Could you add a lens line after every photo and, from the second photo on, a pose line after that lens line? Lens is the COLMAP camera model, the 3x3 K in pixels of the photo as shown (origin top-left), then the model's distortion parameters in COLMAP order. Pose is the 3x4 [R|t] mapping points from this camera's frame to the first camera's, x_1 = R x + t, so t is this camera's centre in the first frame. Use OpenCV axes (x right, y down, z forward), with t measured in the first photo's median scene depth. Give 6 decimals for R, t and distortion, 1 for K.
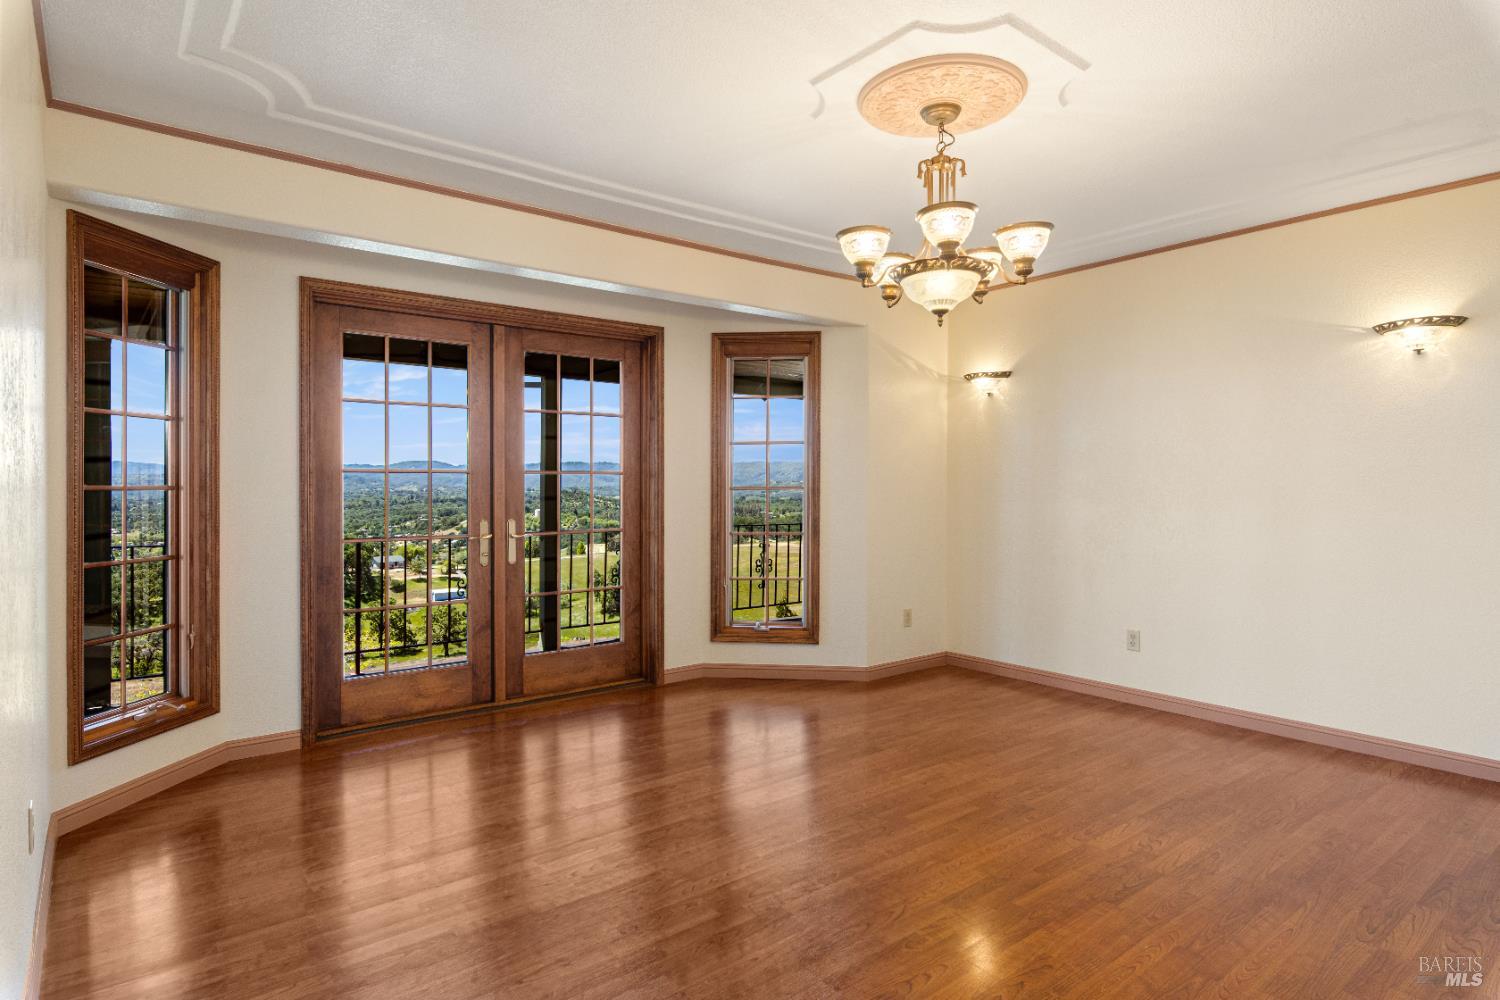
lens RADIAL K [[807.1, 0, 742.2], [0, 807.1, 495.8], [0, 0, 1]] dist [-0.001825, -0.000741]
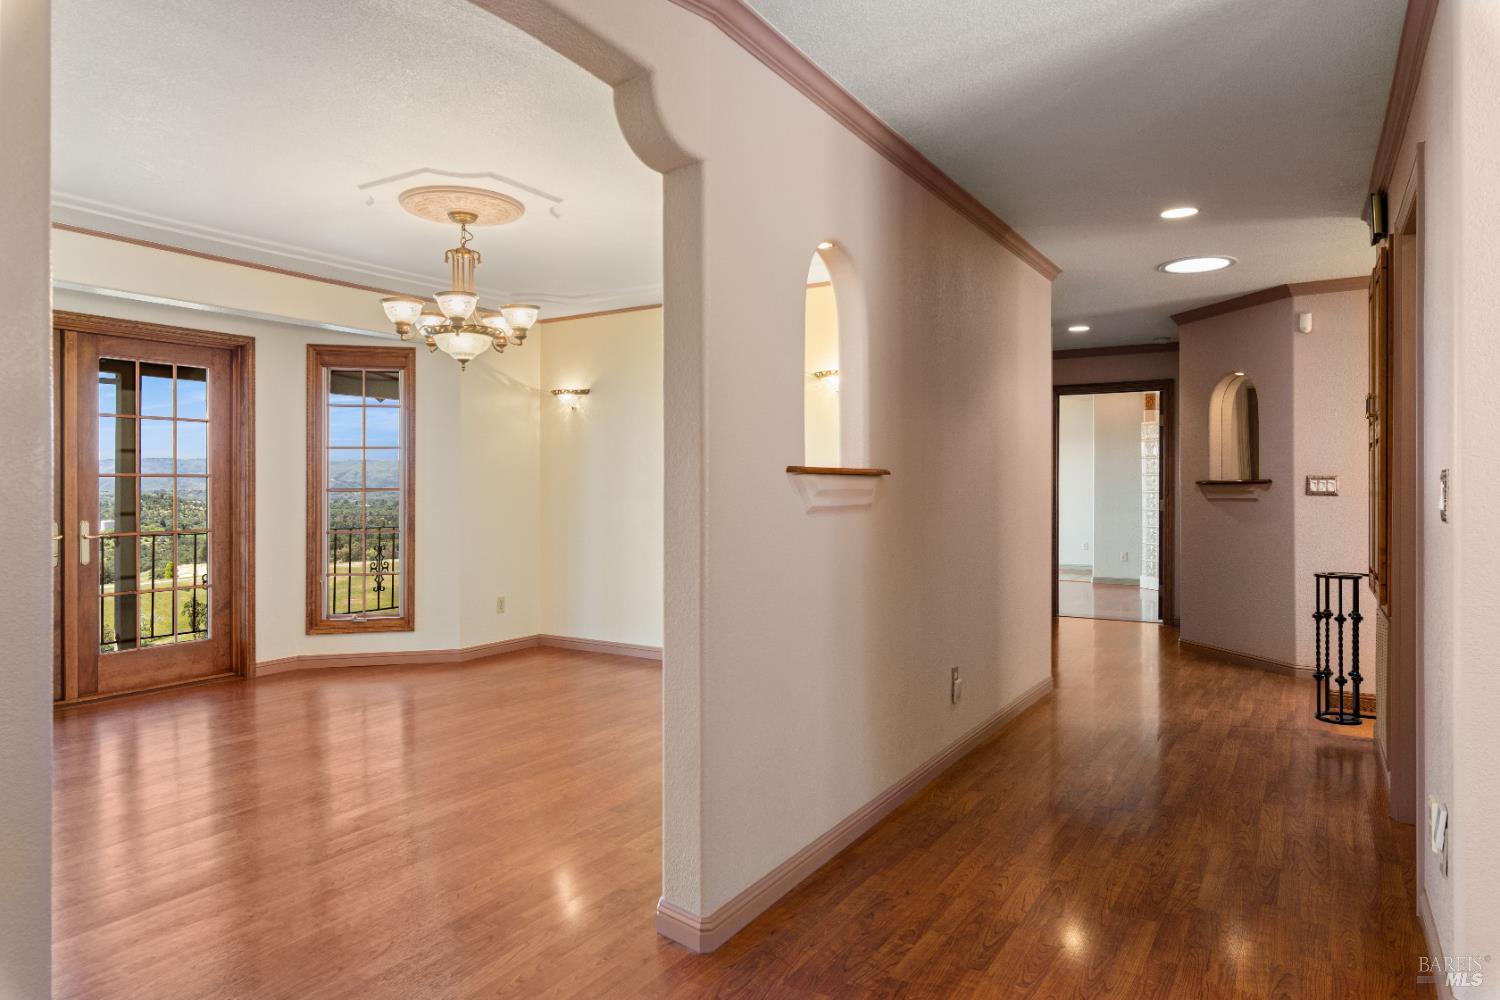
lens RADIAL K [[936.5, 0, 759.1], [0, 936.5, 487.4], [0, 0, 1]] dist [0.001212, -0.004950]
pose [[0.934811, -0.002075, 0.355141, 0.083595], [0.006464, 0.999917, -0.011172, 0.005302], [-0.355088, 0.012739, 0.934746, -0.374727]]
